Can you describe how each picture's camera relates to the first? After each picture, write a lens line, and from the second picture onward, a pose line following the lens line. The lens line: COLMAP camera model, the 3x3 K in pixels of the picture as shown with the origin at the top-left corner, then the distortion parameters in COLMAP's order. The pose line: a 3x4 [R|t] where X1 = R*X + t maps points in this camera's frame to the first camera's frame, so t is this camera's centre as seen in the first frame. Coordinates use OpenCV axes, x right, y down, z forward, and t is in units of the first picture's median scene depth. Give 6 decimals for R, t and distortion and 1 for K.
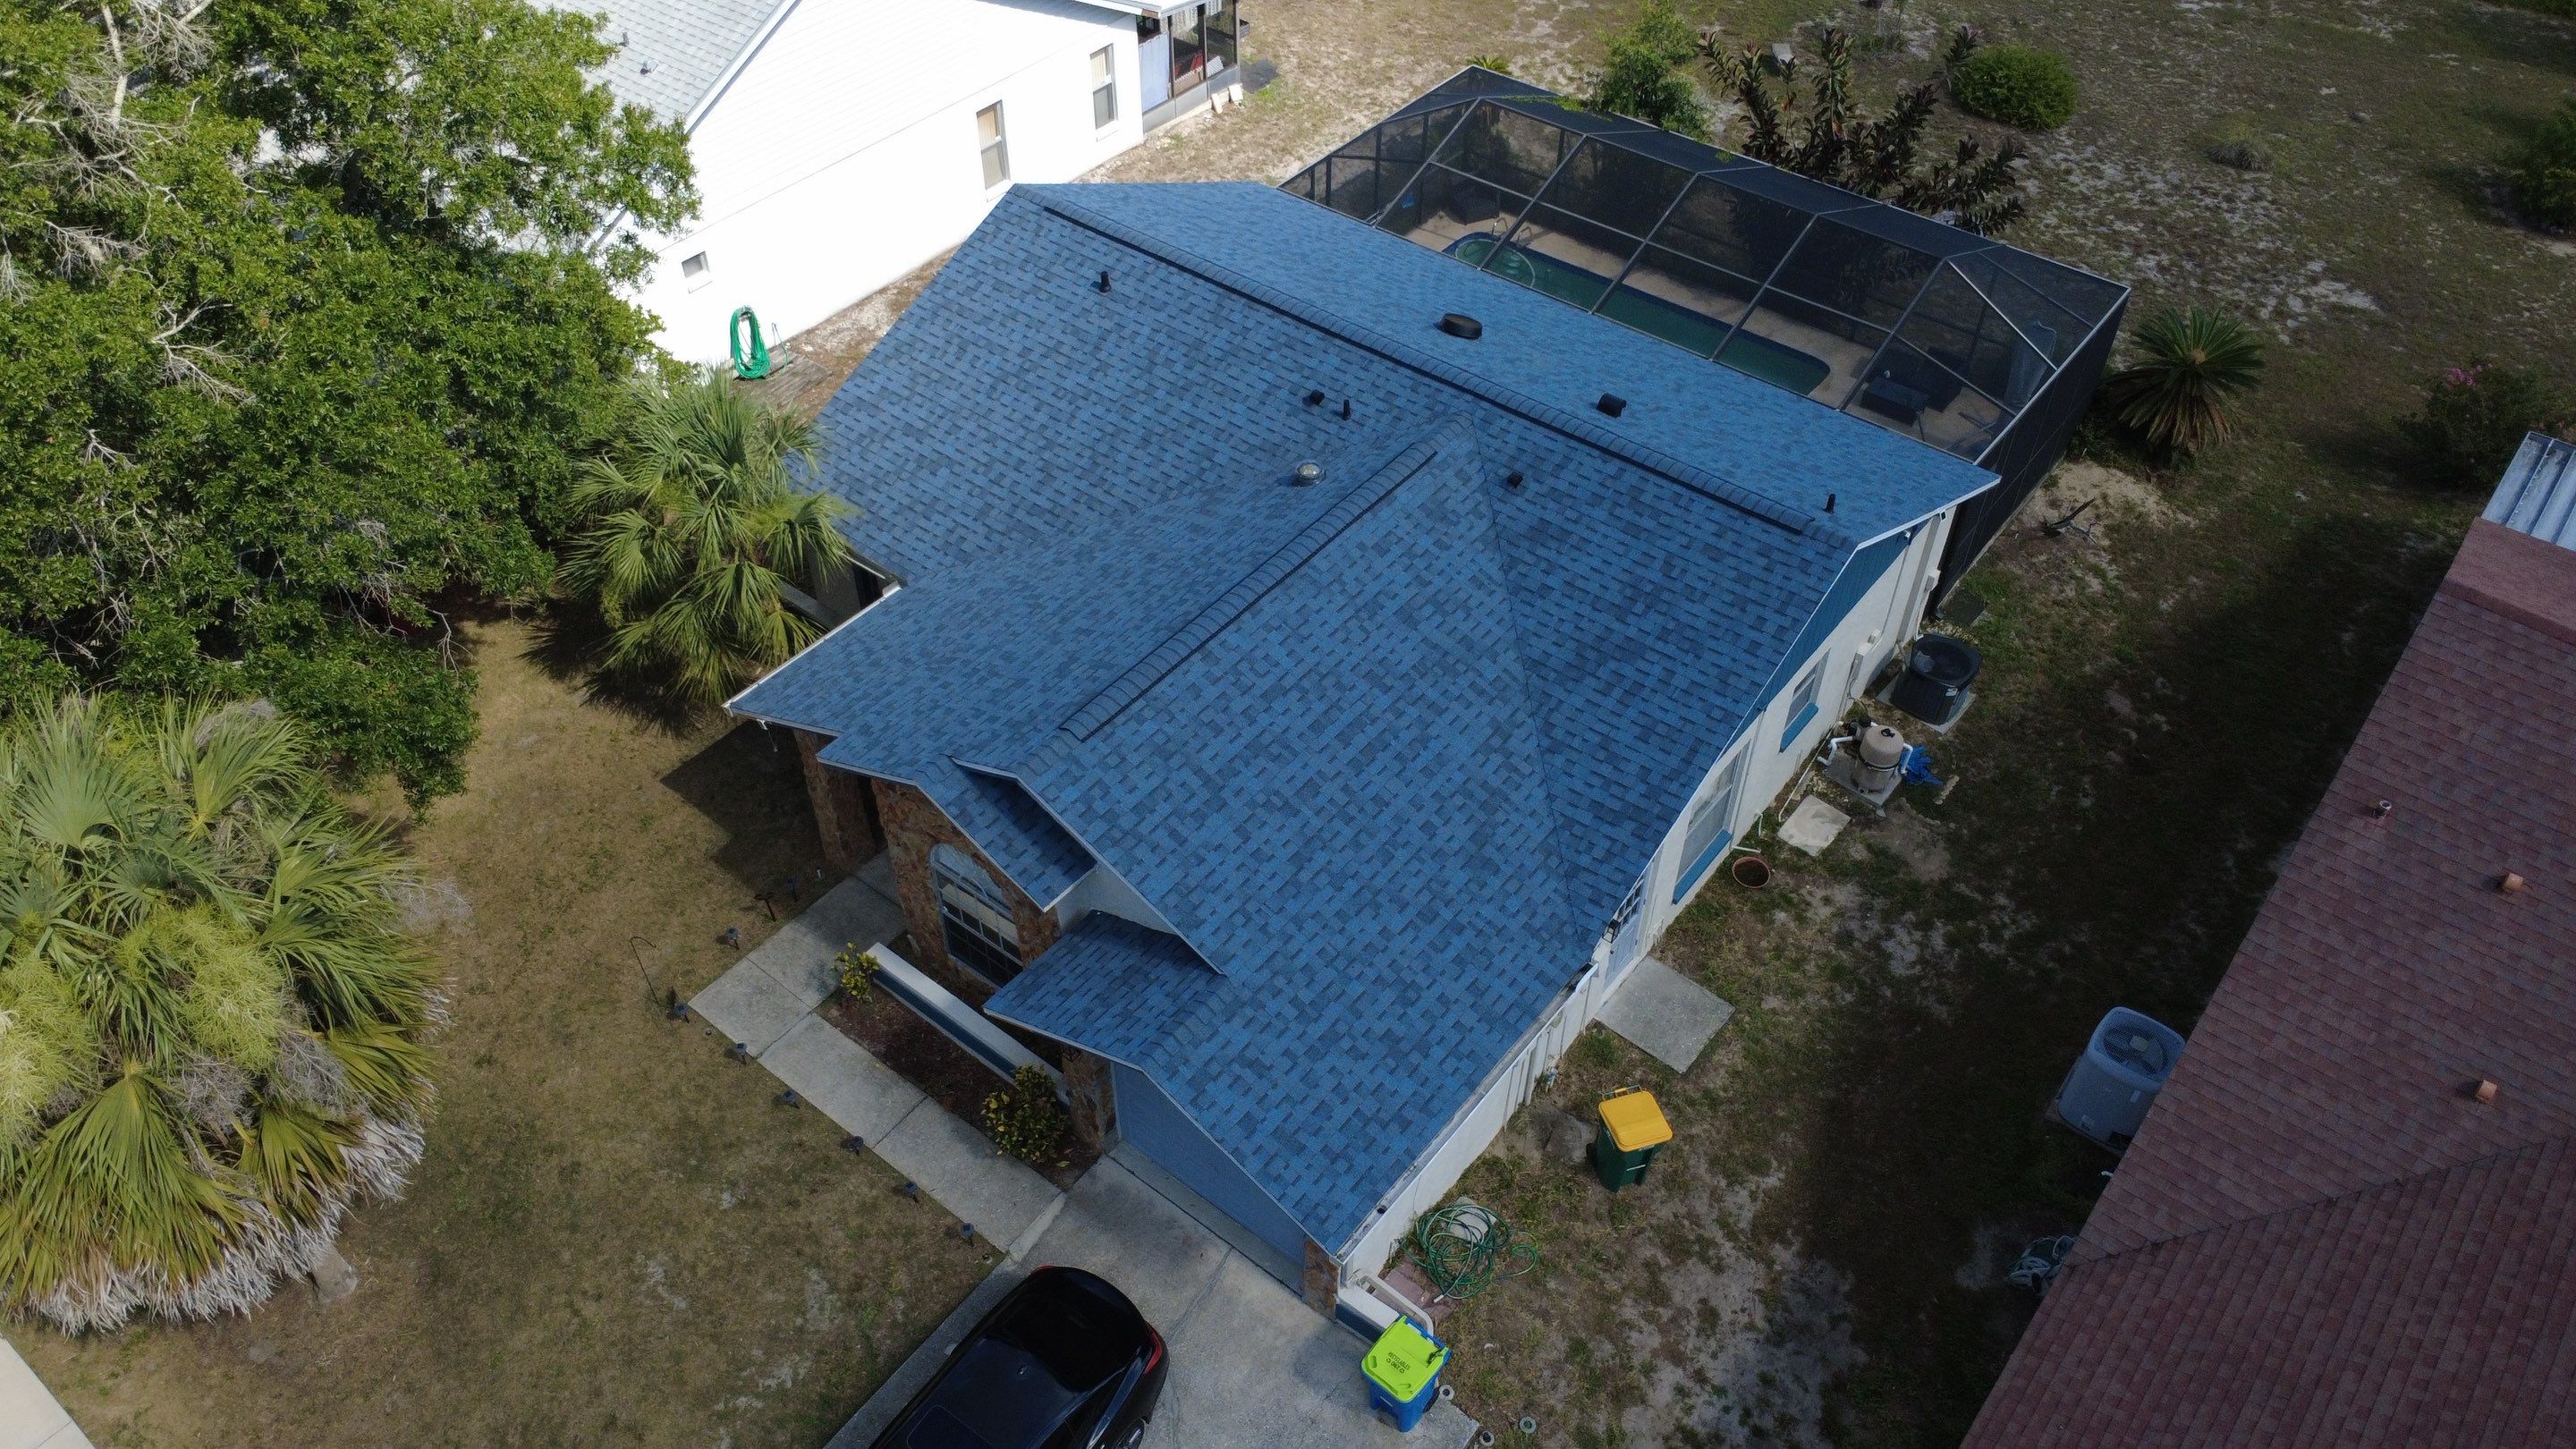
lens RADIAL K [[1874.8, 0, 1285.7], [0, 1874.8, 721.4], [0, 0, 1]] dist [-0.002559, 0.005357]
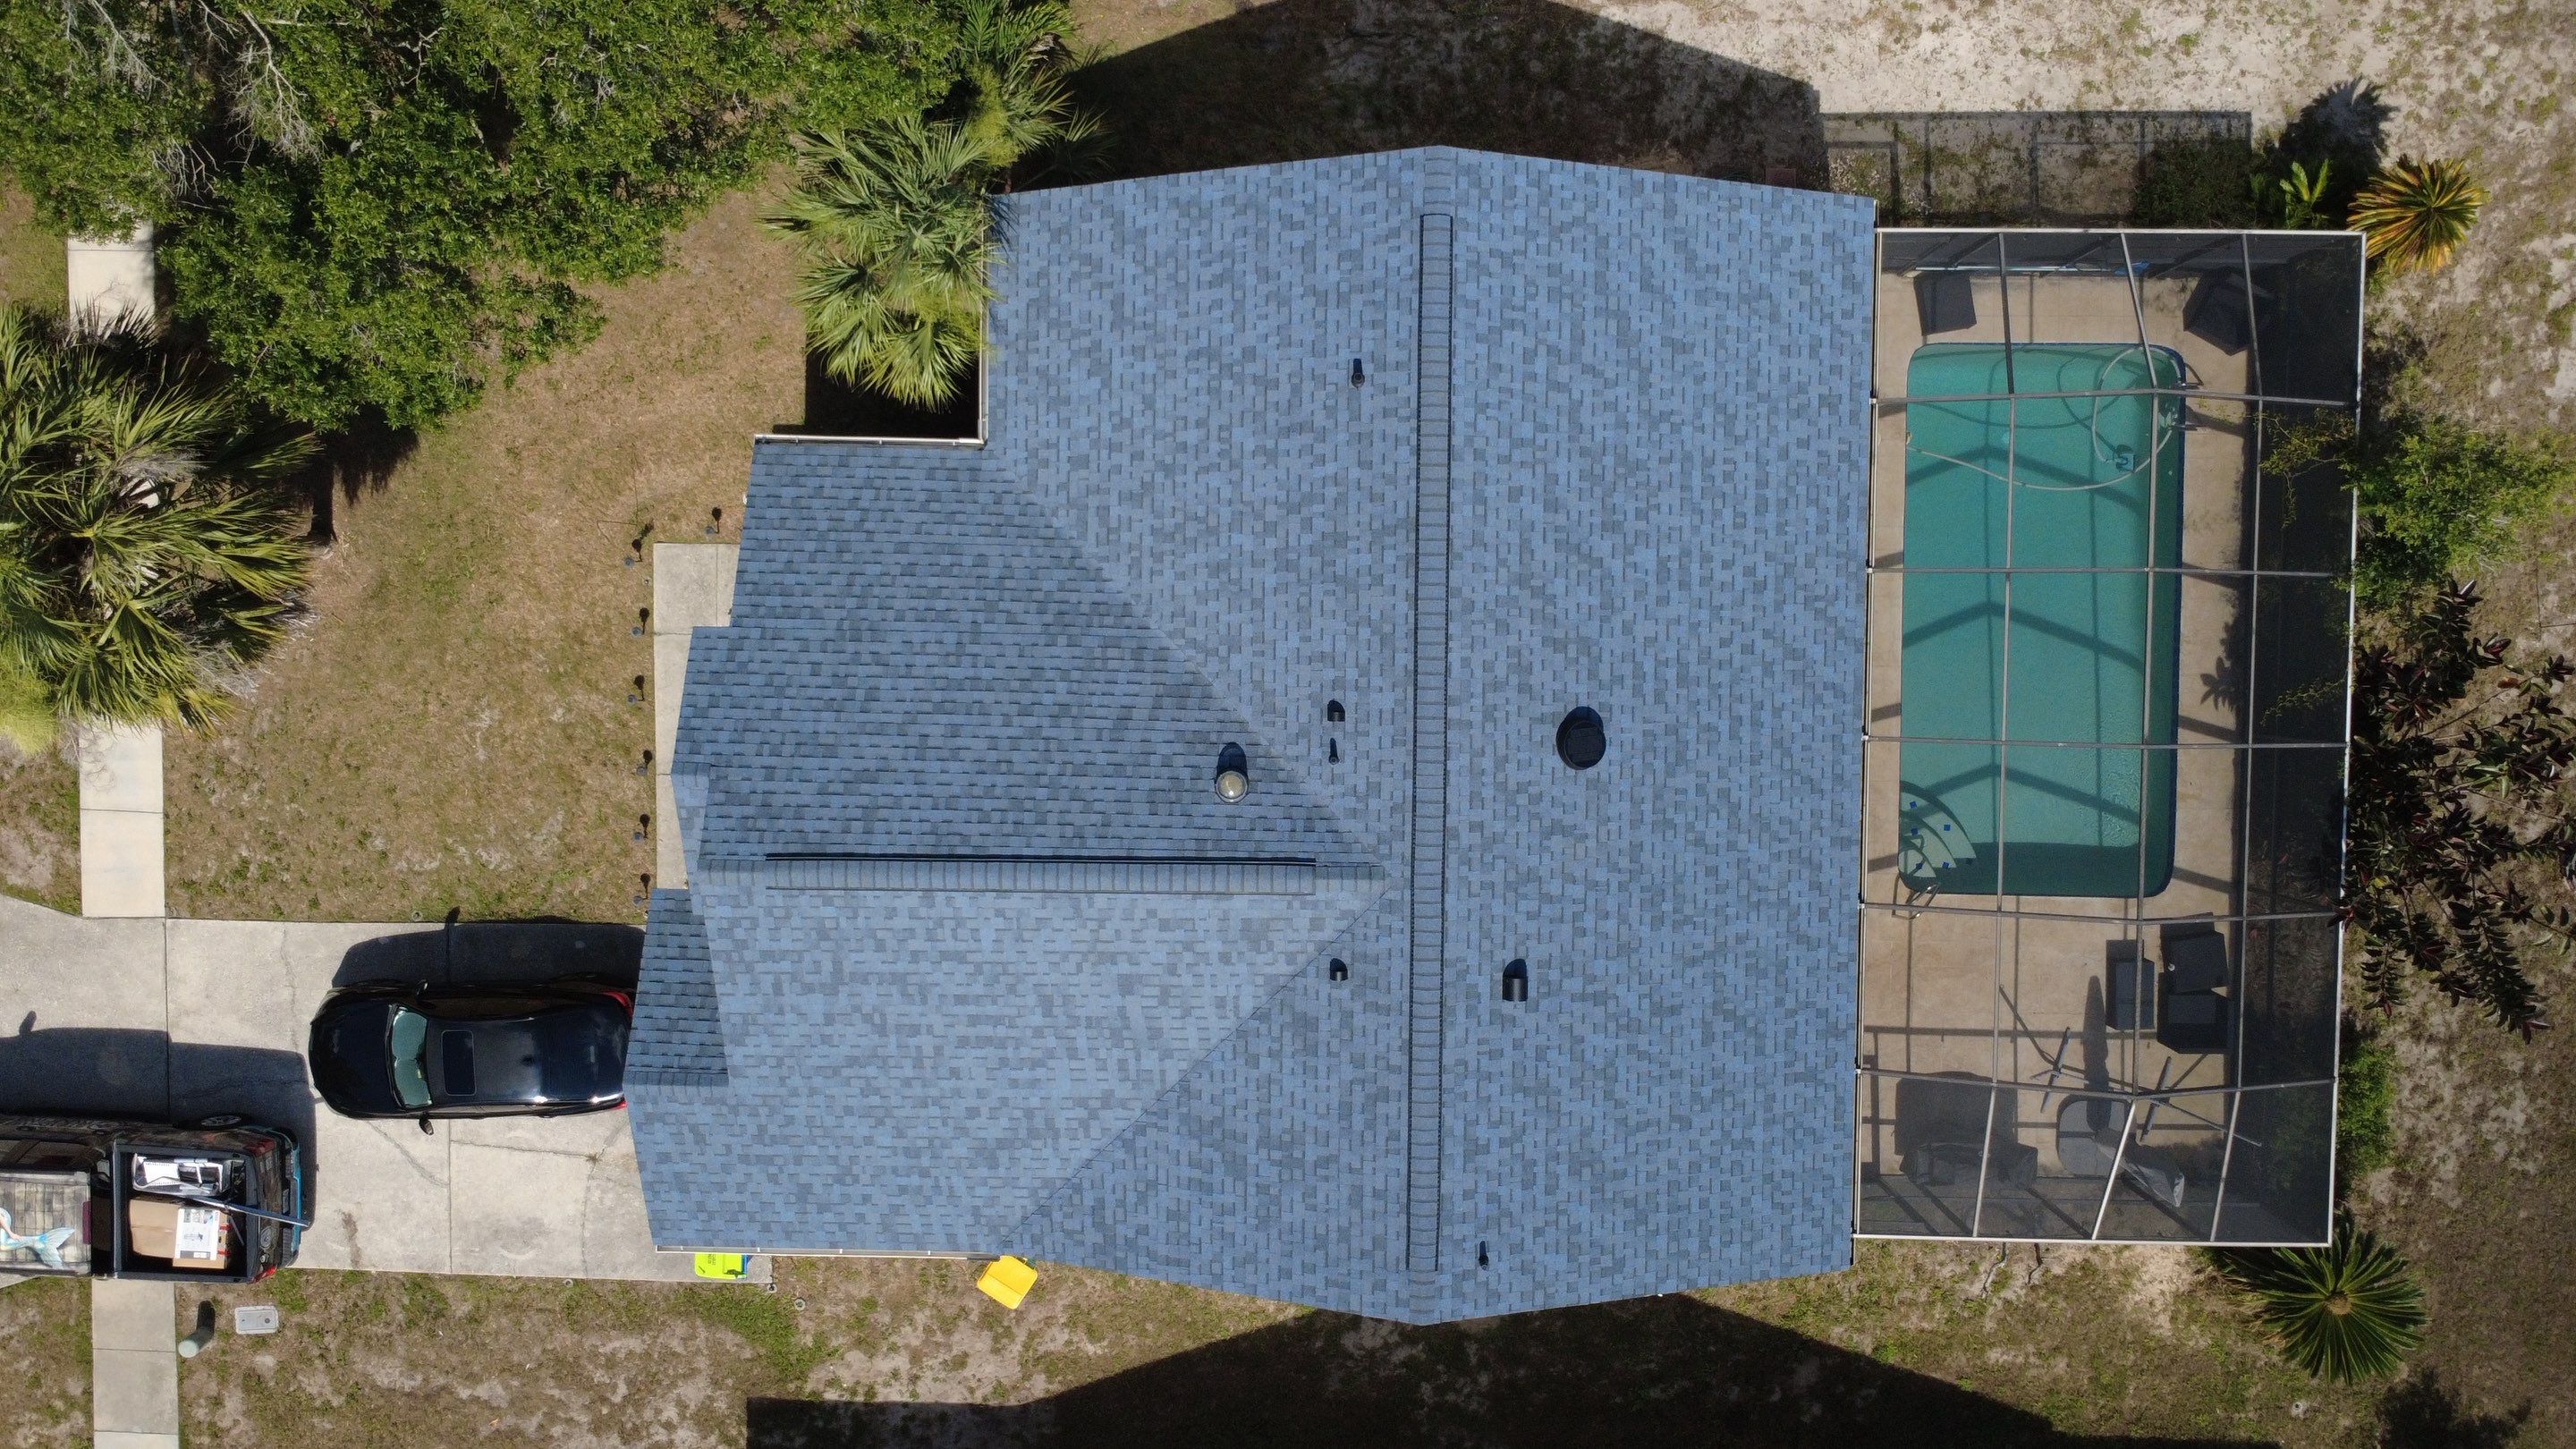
lens RADIAL K [[1874.8, 0, 1285.1], [0, 1874.8, 721.4], [0, 0, 1]] dist [-0.002559, 0.005357]
pose [[0.614062, 0.789149, 0.013055, -0.008325], [-0.530217, 0.400214, 0.747461, -0.835948], [0.584634, -0.465910, 0.664177, 0.389731]]
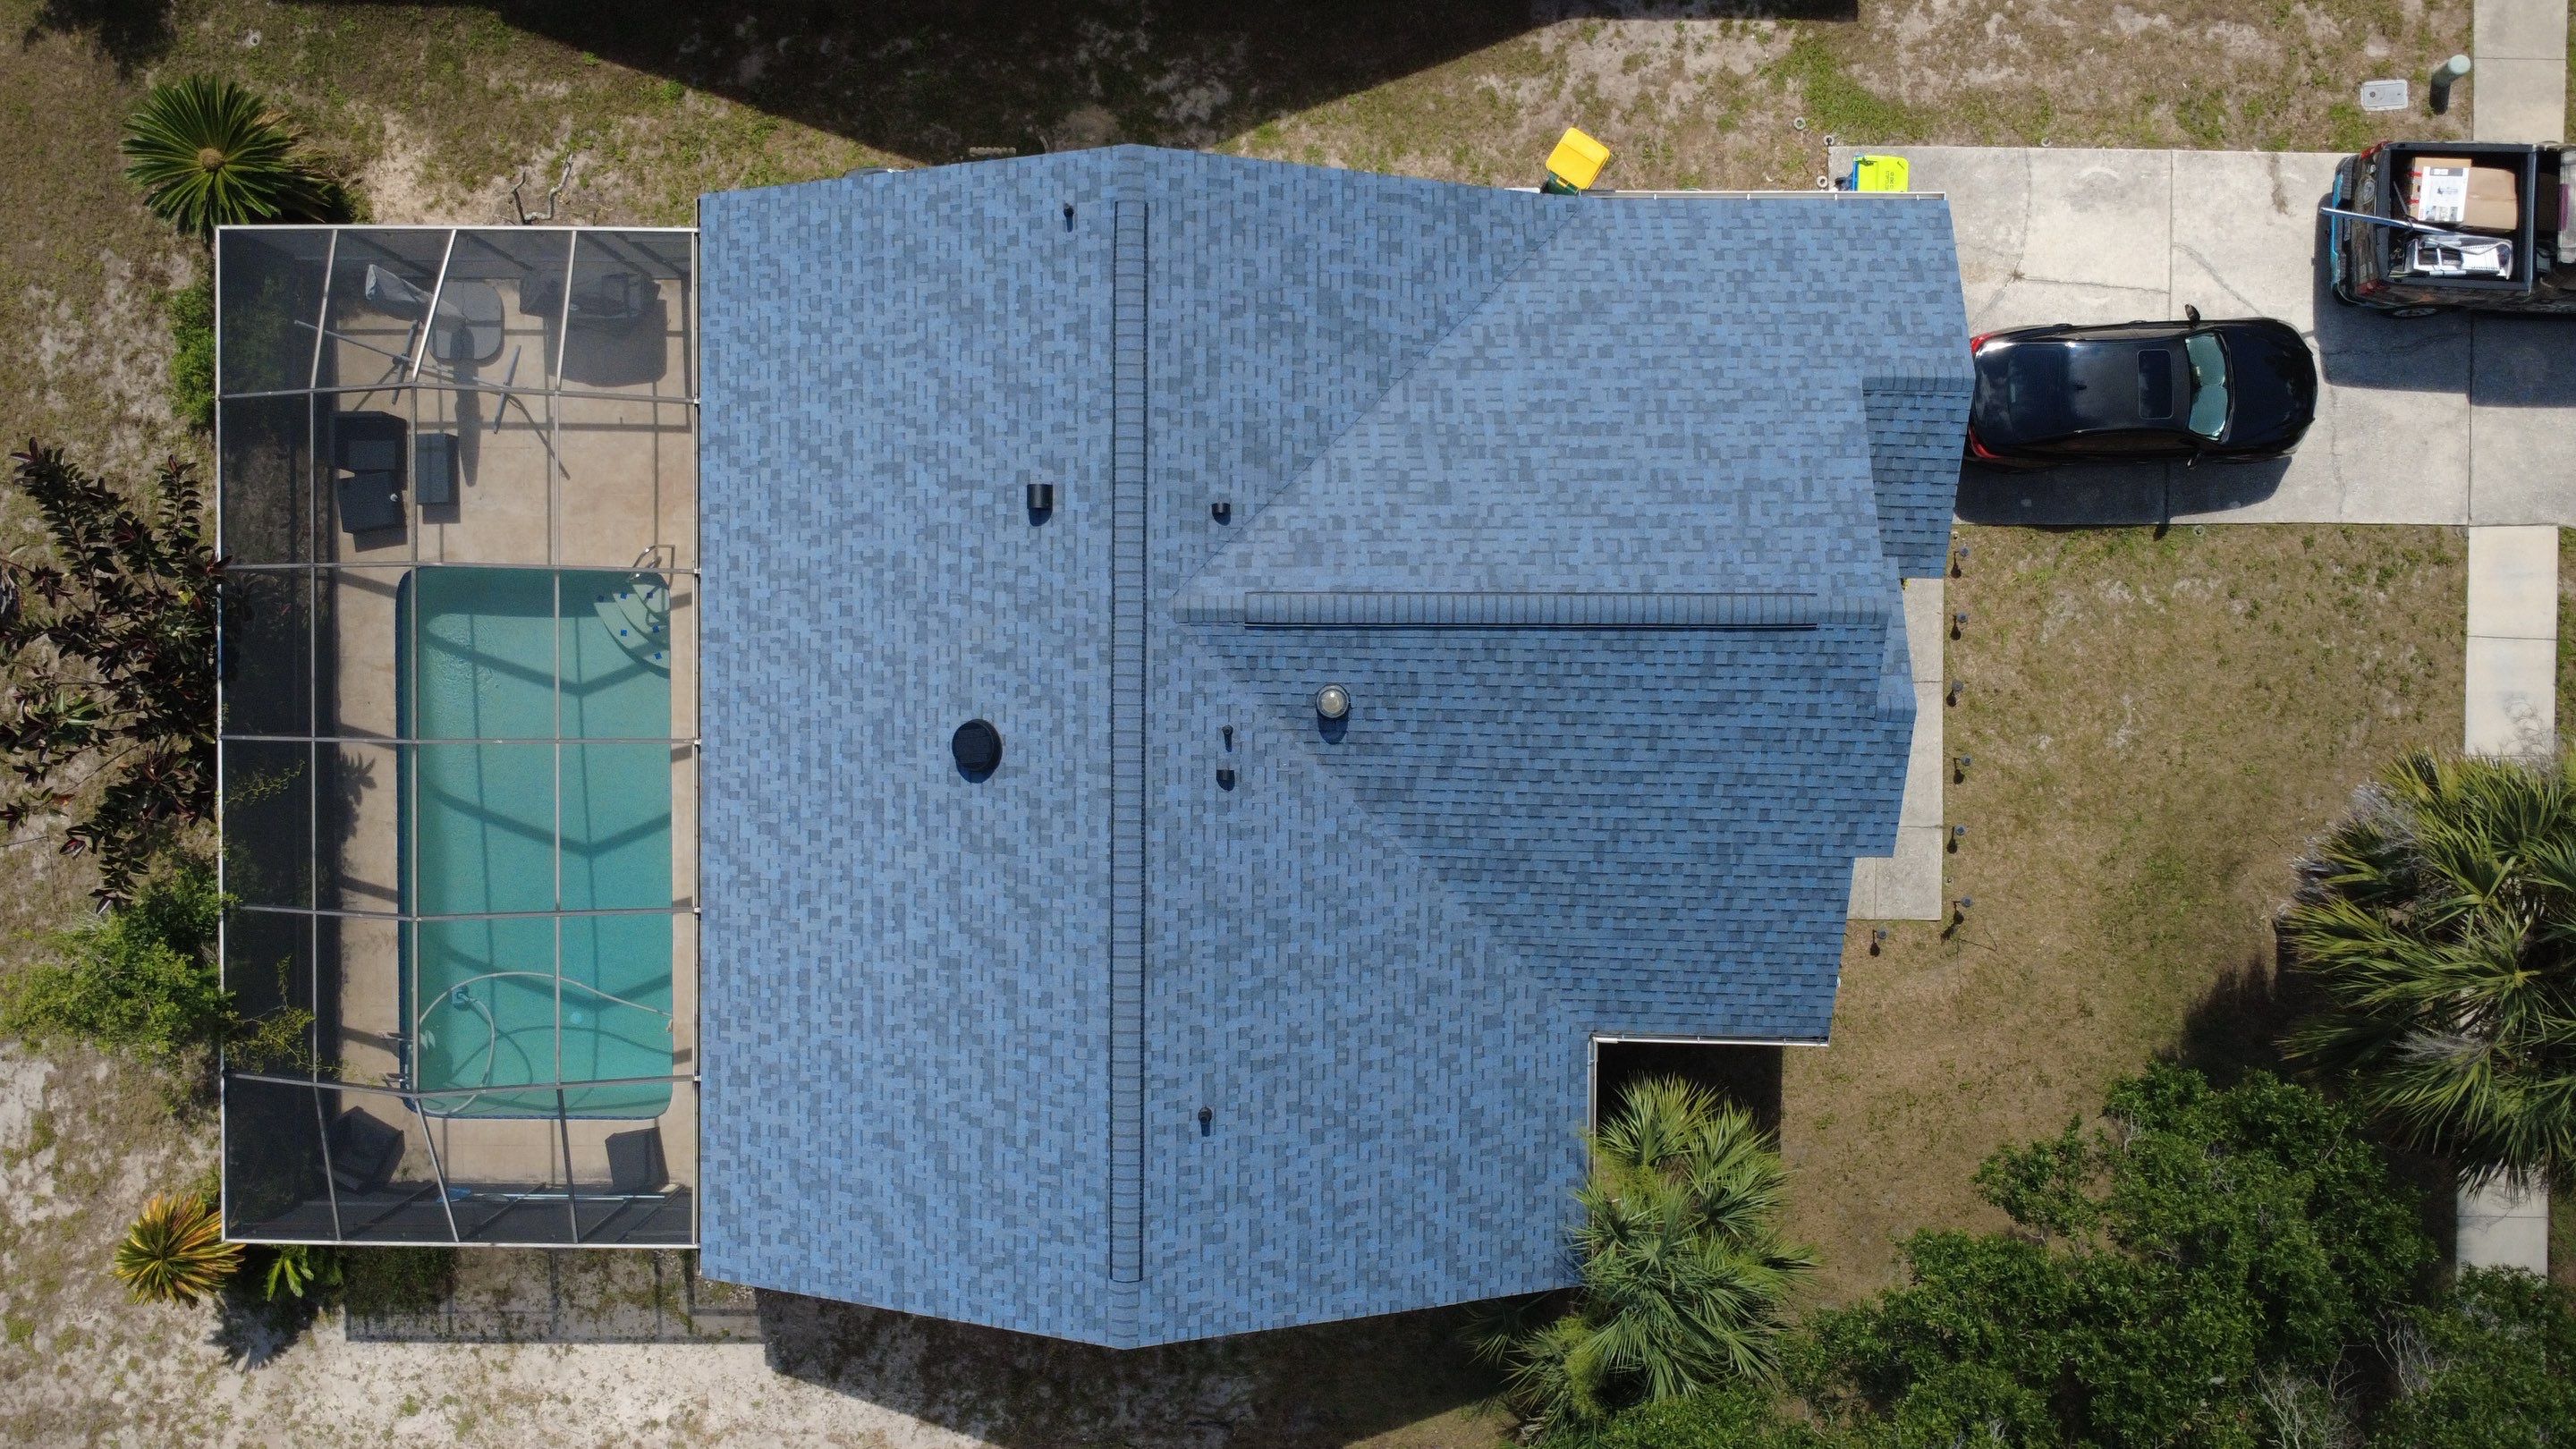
lens RADIAL K [[1874.8, 0, 1283.8], [0, 1874.8, 719.8], [0, 0, 1]] dist [-0.002559, 0.005357]
pose [[-0.617299, -0.786622, -0.012961, 0.031525], [0.556095, -0.447929, 0.700084, -0.766296], [-0.556507, 0.424954, 0.713942, 0.348000]]
